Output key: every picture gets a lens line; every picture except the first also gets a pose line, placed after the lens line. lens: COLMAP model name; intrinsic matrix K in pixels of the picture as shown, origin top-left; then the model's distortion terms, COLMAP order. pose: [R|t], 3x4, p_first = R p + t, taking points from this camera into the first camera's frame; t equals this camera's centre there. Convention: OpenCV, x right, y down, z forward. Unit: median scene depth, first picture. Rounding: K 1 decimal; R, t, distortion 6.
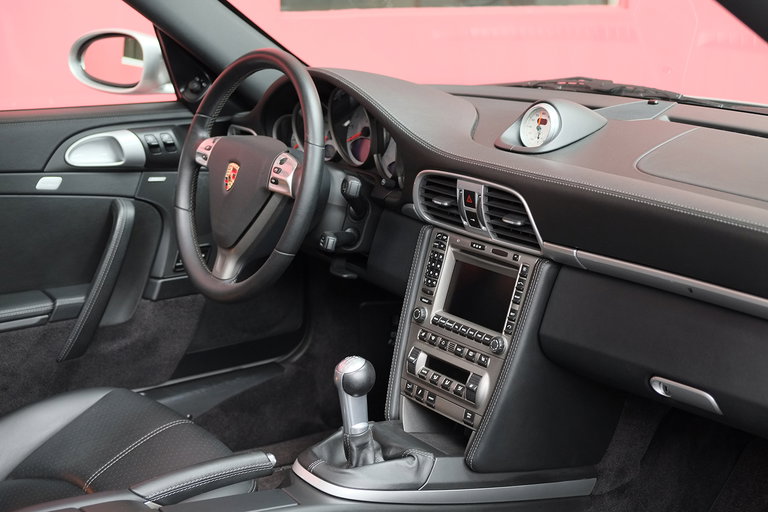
lens RADIAL K [[1104.3, 0, 383.8], [0, 1104.3, 255.9], [0, 0, 1]] dist [-0.038084, 0.000000]
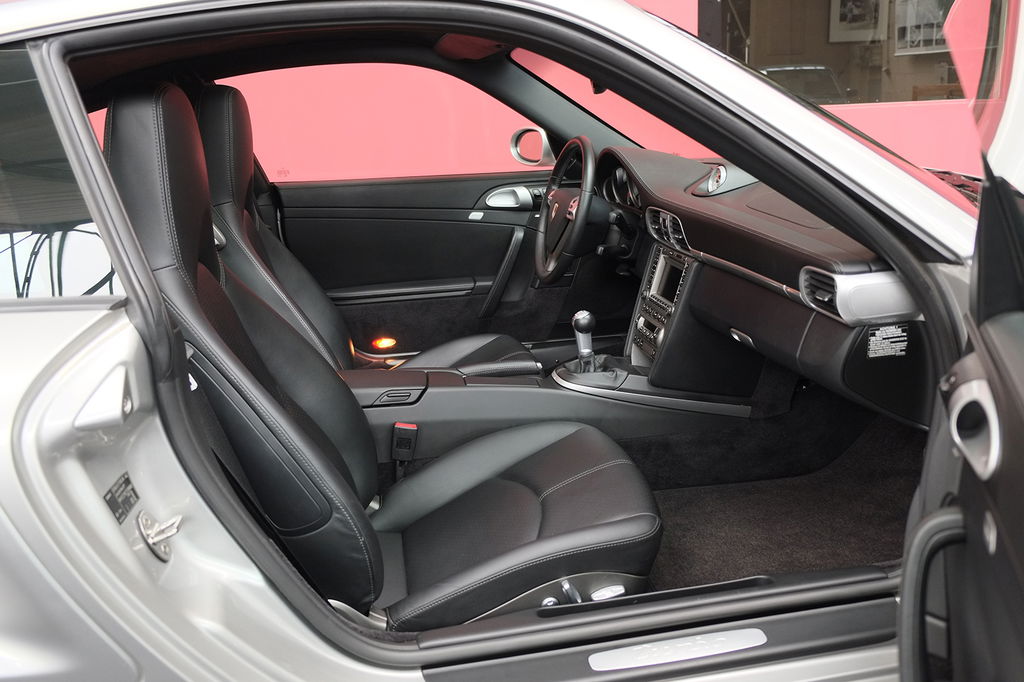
lens RADIAL K [[845.7, 0, 512.4], [0, 845.7, 341.5], [0, 0, 1]] dist [0.000527, -0.000457]
pose [[0.900480, 0.081552, -0.427183, 0.399460], [-0.063462, 0.996387, 0.056442, 0.063413], [0.430242, -0.023715, 0.902402, -0.237216]]
